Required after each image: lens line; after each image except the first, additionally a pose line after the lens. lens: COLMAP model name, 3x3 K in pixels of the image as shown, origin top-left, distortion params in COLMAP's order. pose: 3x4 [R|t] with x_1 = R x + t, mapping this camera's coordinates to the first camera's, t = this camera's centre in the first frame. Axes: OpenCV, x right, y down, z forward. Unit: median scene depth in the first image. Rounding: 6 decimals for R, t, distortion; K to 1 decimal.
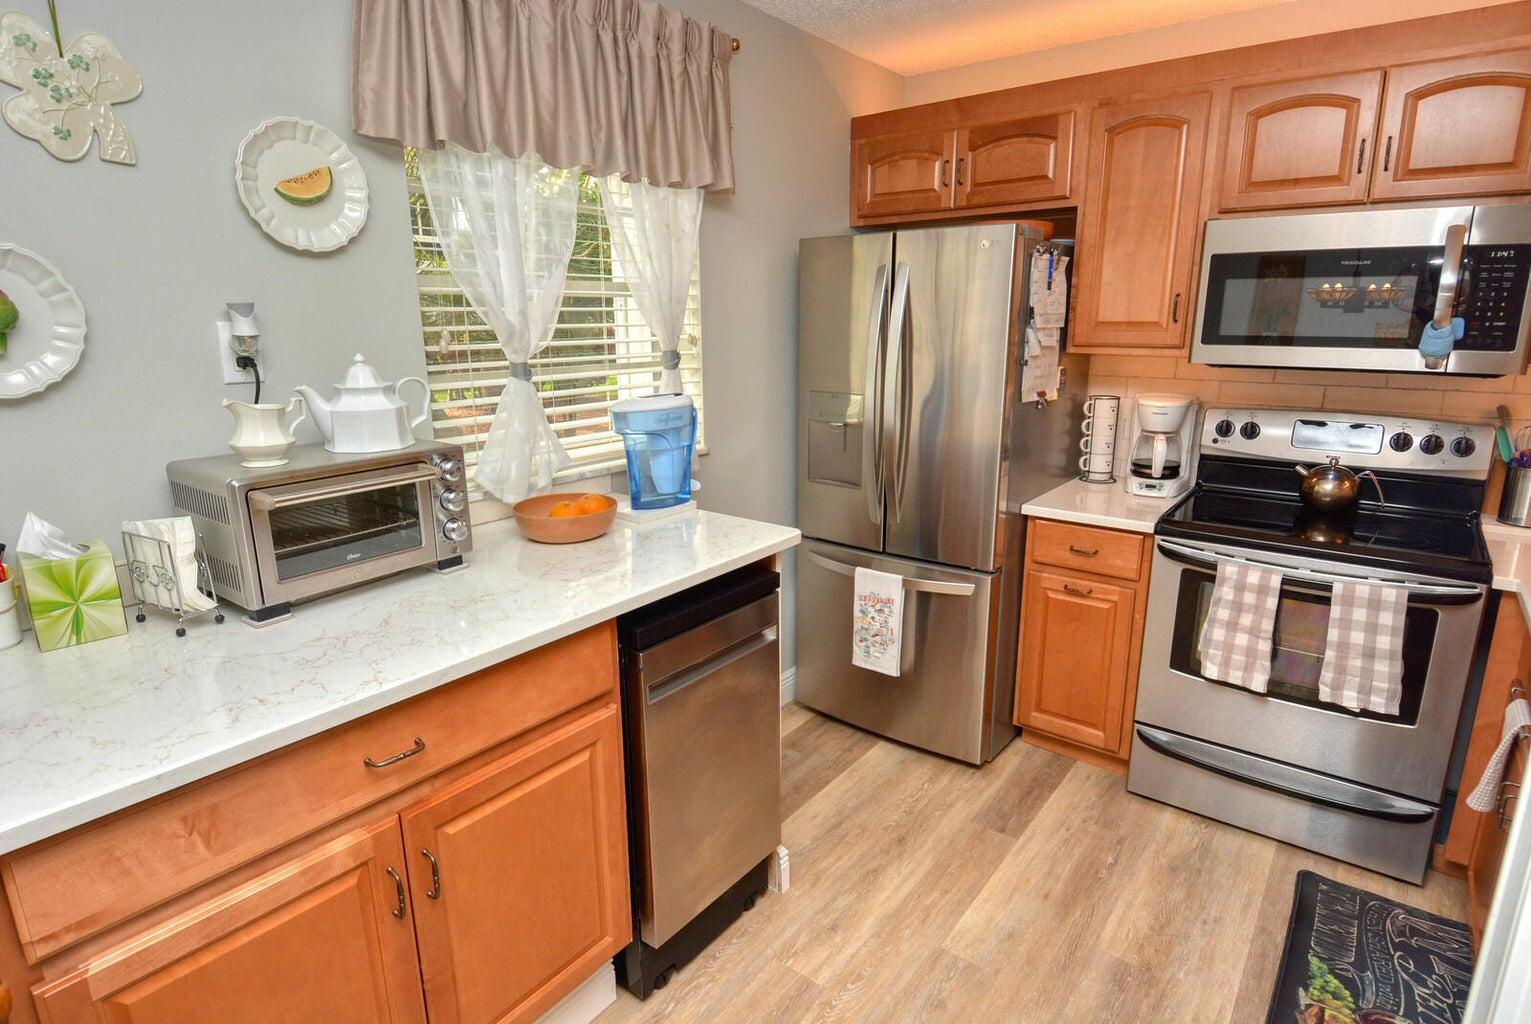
lens RADIAL K [[812.9, 0, 763.1], [0, 812.9, 516.9], [0, 0, 1]] dist [0.006915, -0.015585]
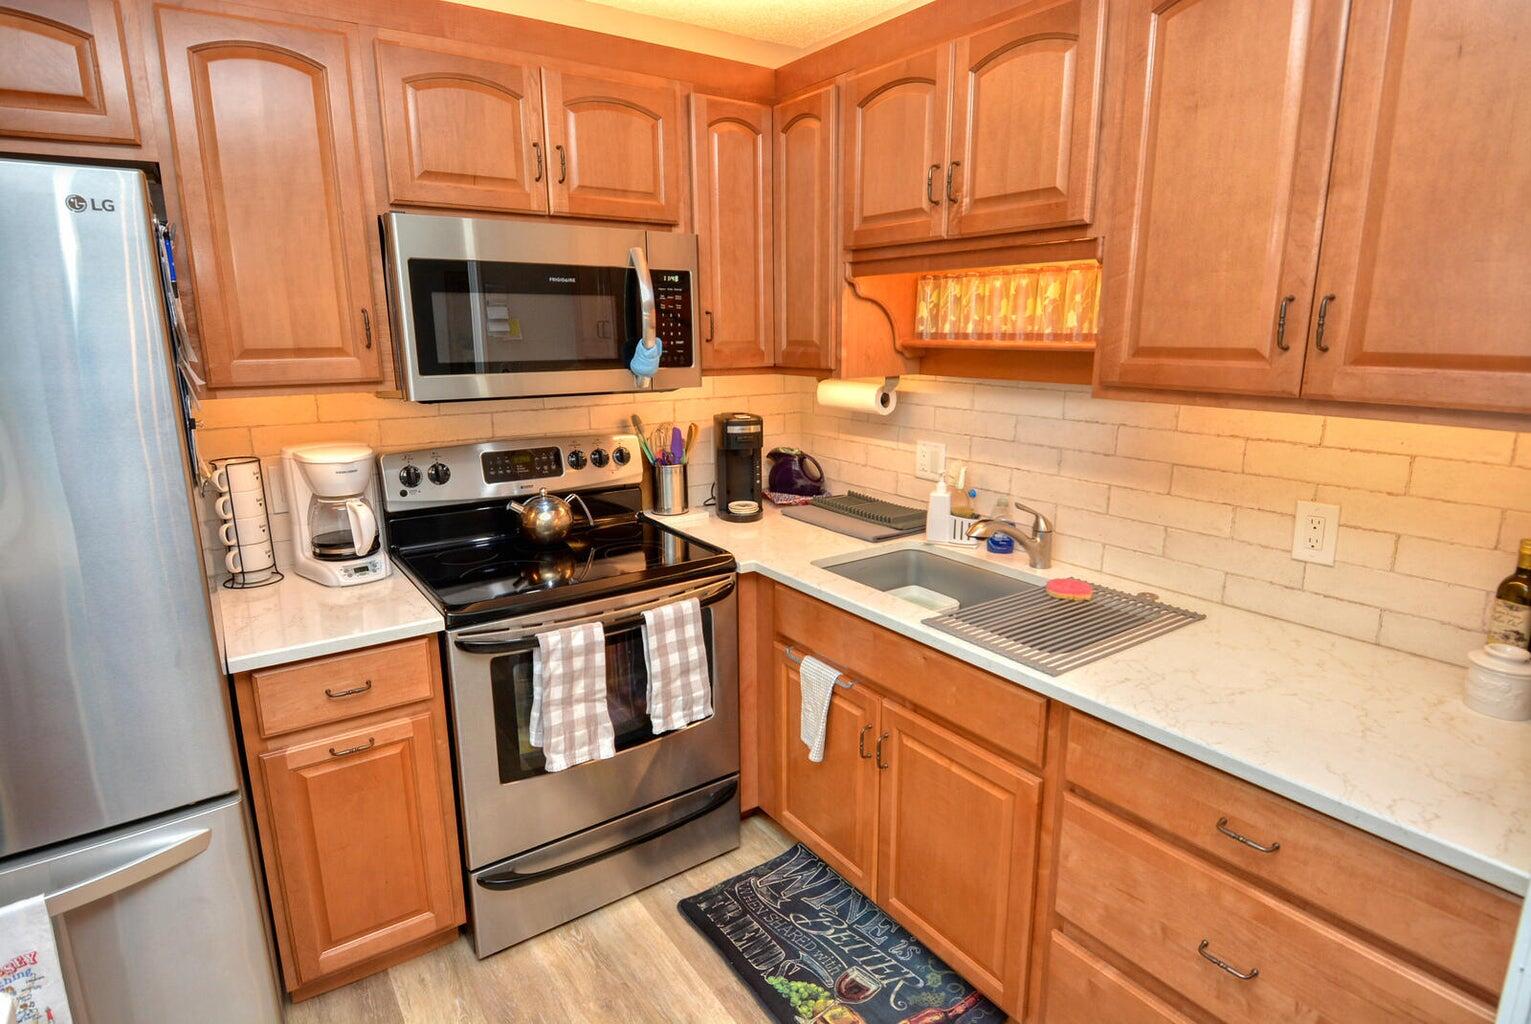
lens RADIAL K [[812.9, 0, 767.6], [0, 812.9, 512.4], [0, 0, 1]] dist [0.006915, -0.015585]
pose [[0.287977, -0.209154, 0.934518, -0.104419], [0.237487, 0.960972, 0.141891, -0.115117], [-0.927722, 0.181075, 0.326409, 0.452450]]
